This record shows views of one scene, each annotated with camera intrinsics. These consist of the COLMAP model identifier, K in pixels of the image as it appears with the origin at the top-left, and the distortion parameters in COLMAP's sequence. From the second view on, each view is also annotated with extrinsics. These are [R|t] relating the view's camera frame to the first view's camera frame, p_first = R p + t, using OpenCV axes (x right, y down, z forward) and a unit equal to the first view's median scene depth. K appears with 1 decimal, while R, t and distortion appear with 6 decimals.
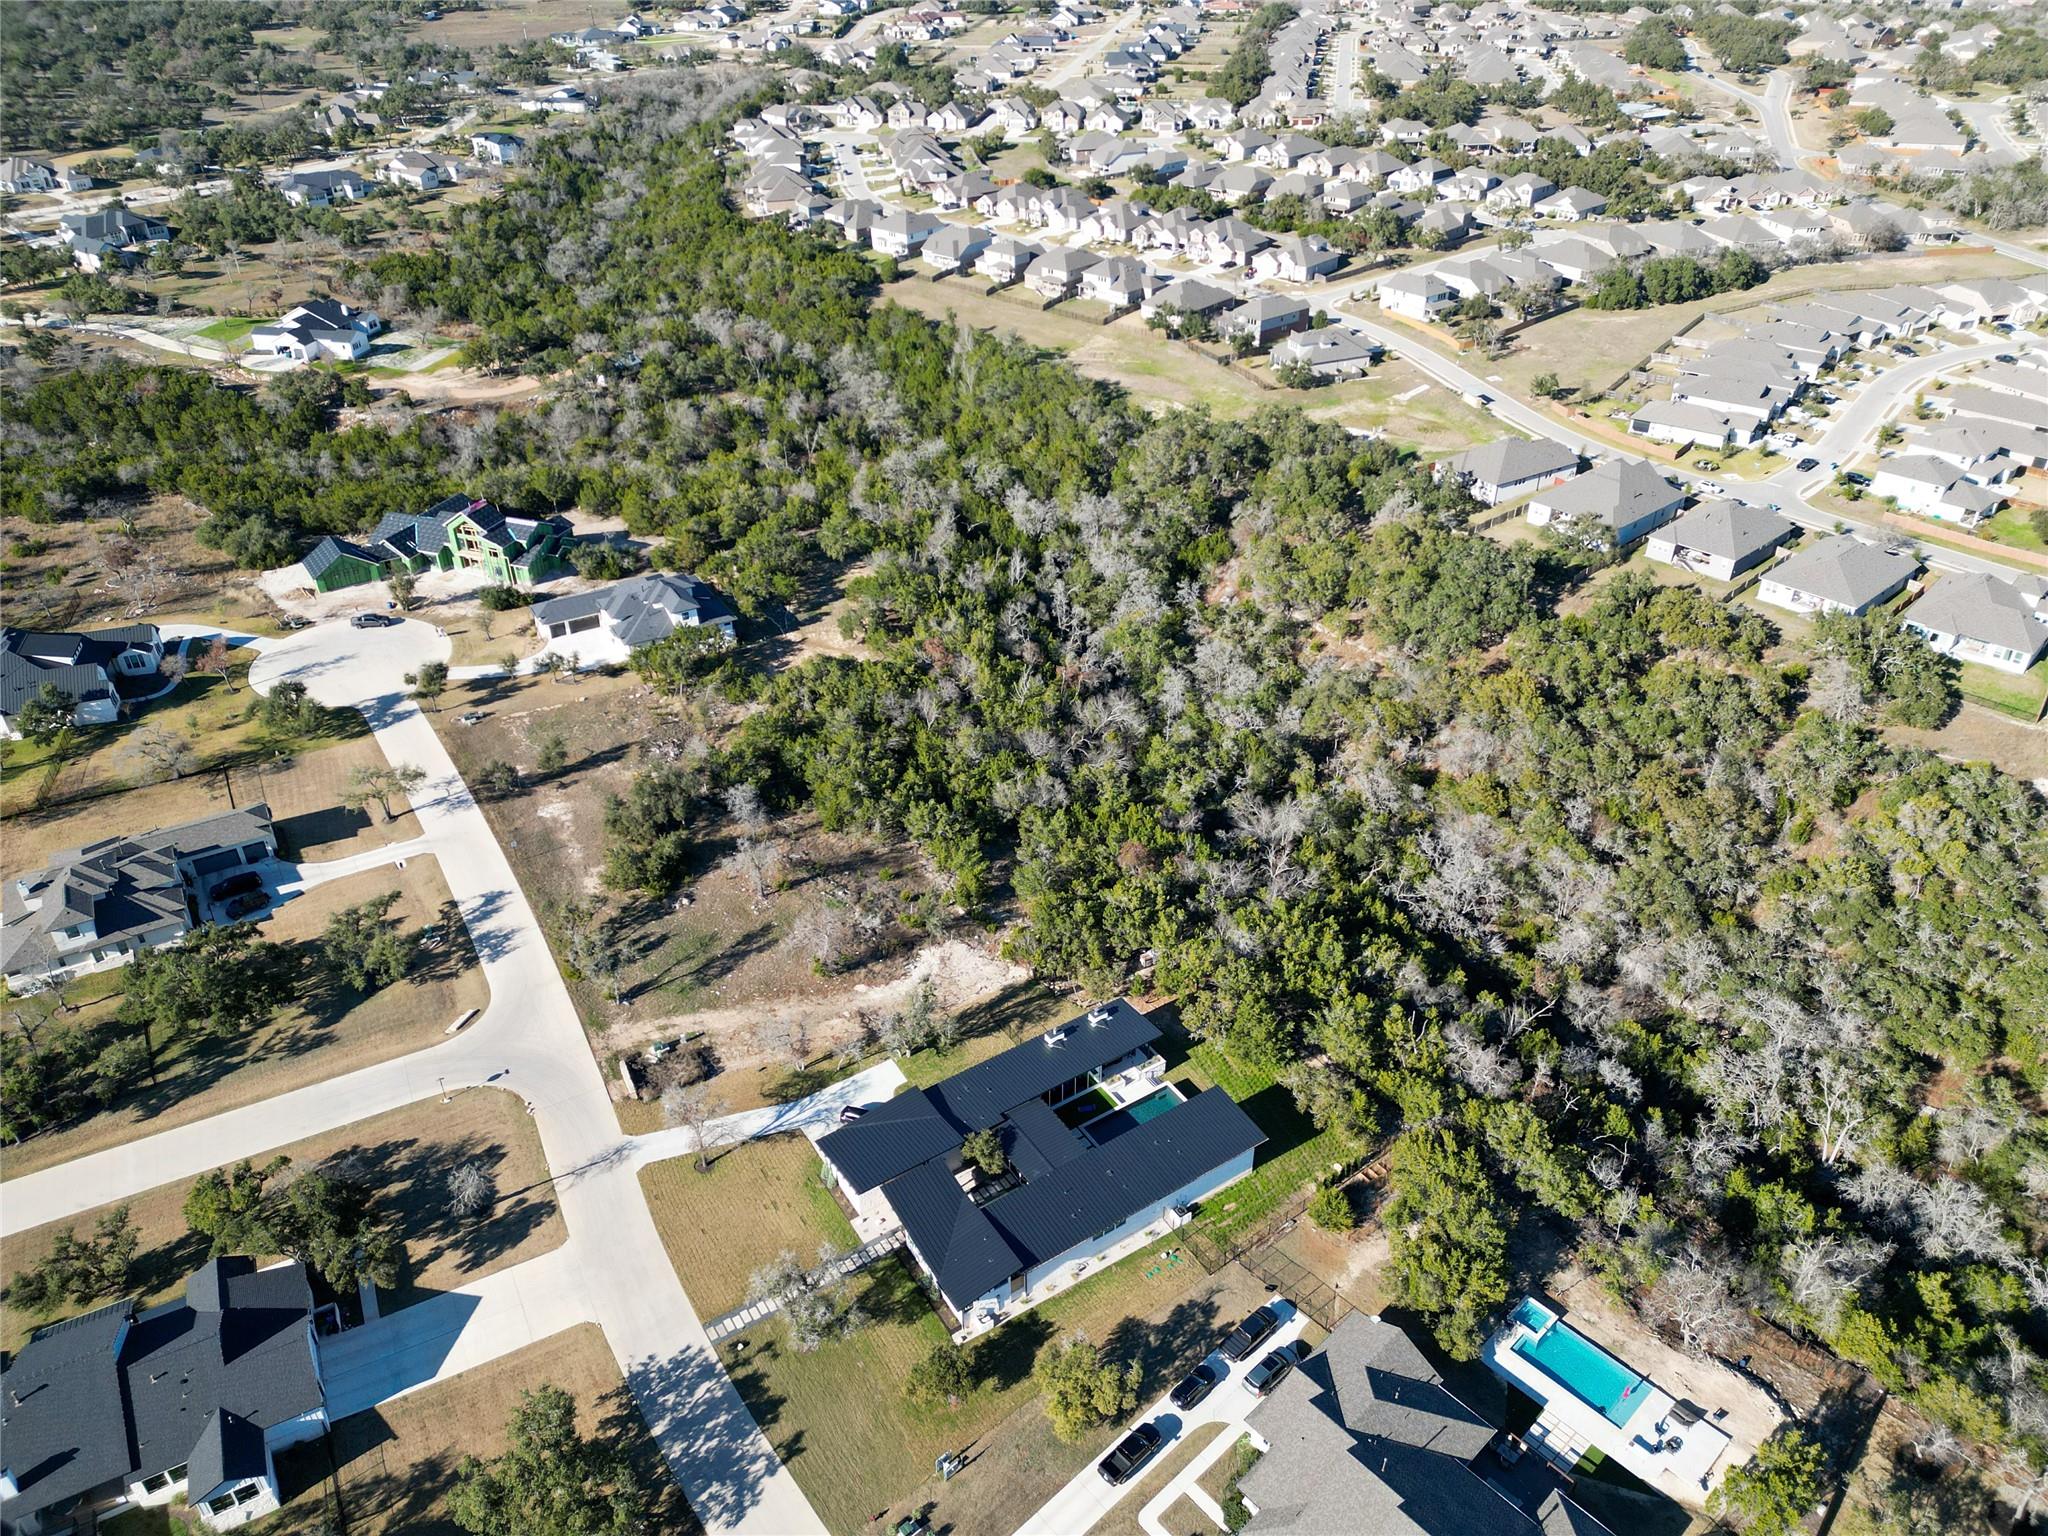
lens RADIAL K [[1421.9, 0, 1018.6], [0, 1421.9, 761.5], [0, 0, 1]] dist [0.073527, -0.066331]
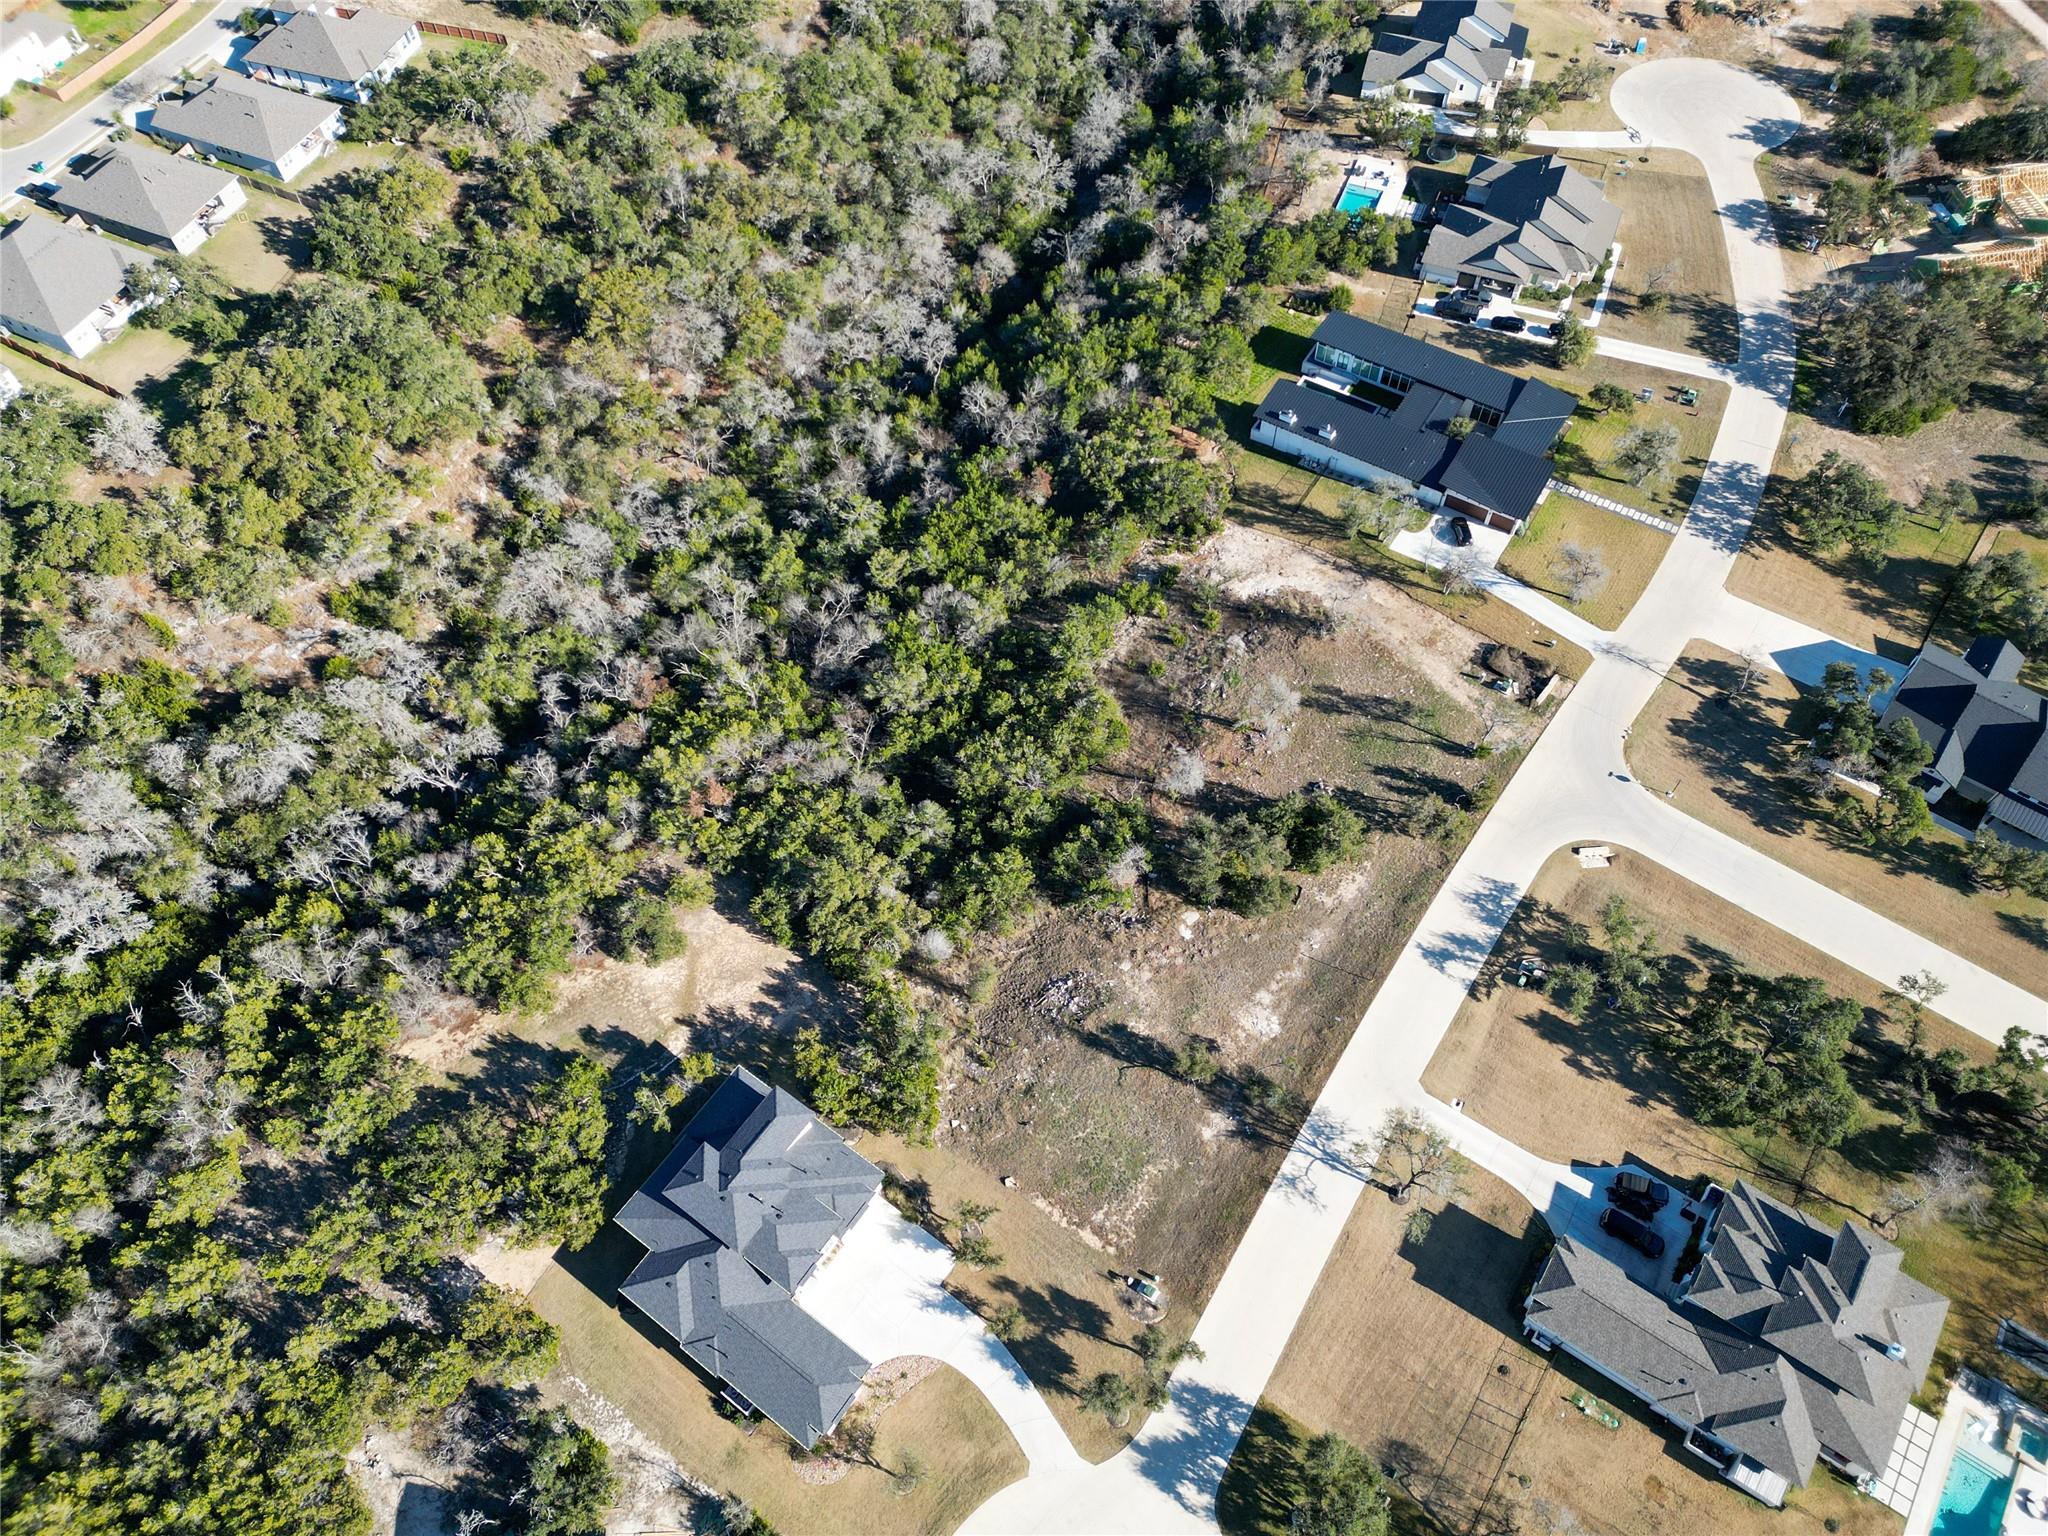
lens RADIAL K [[1421.9, 0, 1018.6], [0, 1421.9, 761.5], [0, 0, 1]] dist [0.073527, -0.066331]
pose [[-0.417582, -0.752077, 0.509908, -0.425574], [0.511173, 0.269512, 0.816128, -0.526359], [-0.751217, 0.601452, 0.271898, 0.623565]]
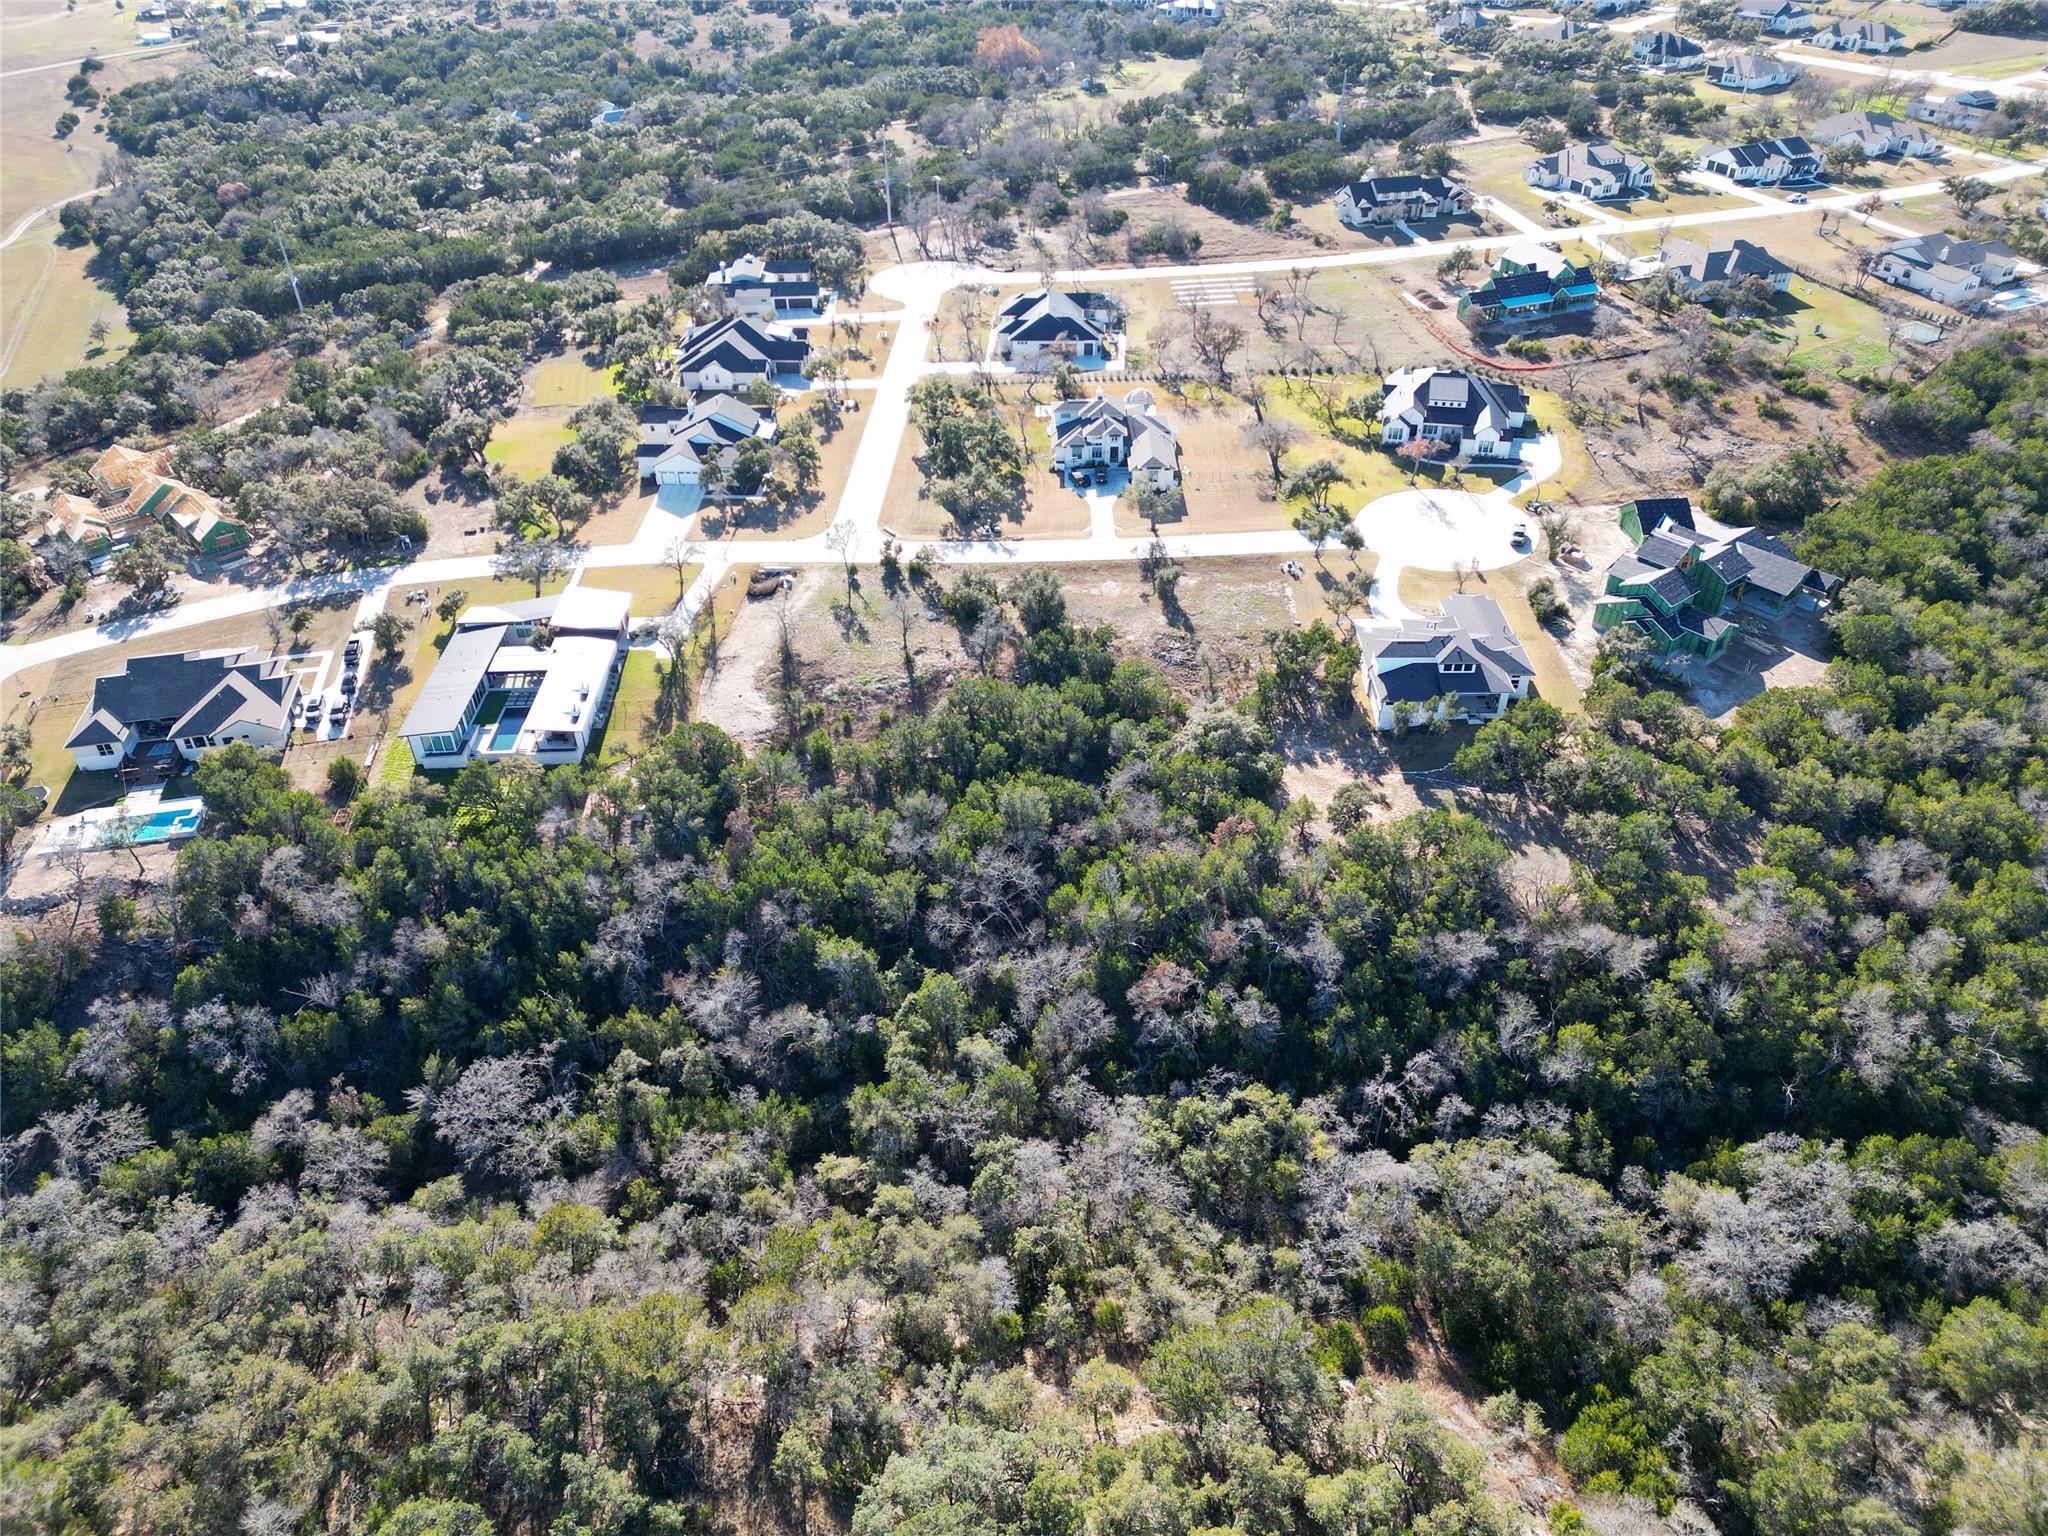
lens RADIAL K [[1421.9, 0, 1018.6], [0, 1421.9, 761.5], [0, 0, 1]] dist [0.073527, -0.066331]
pose [[-0.514082, 0.510909, -0.688978, 0.460629], [-0.442367, 0.530257, 0.723283, -0.543829], [0.734868, 0.676609, -0.046586, 0.844905]]
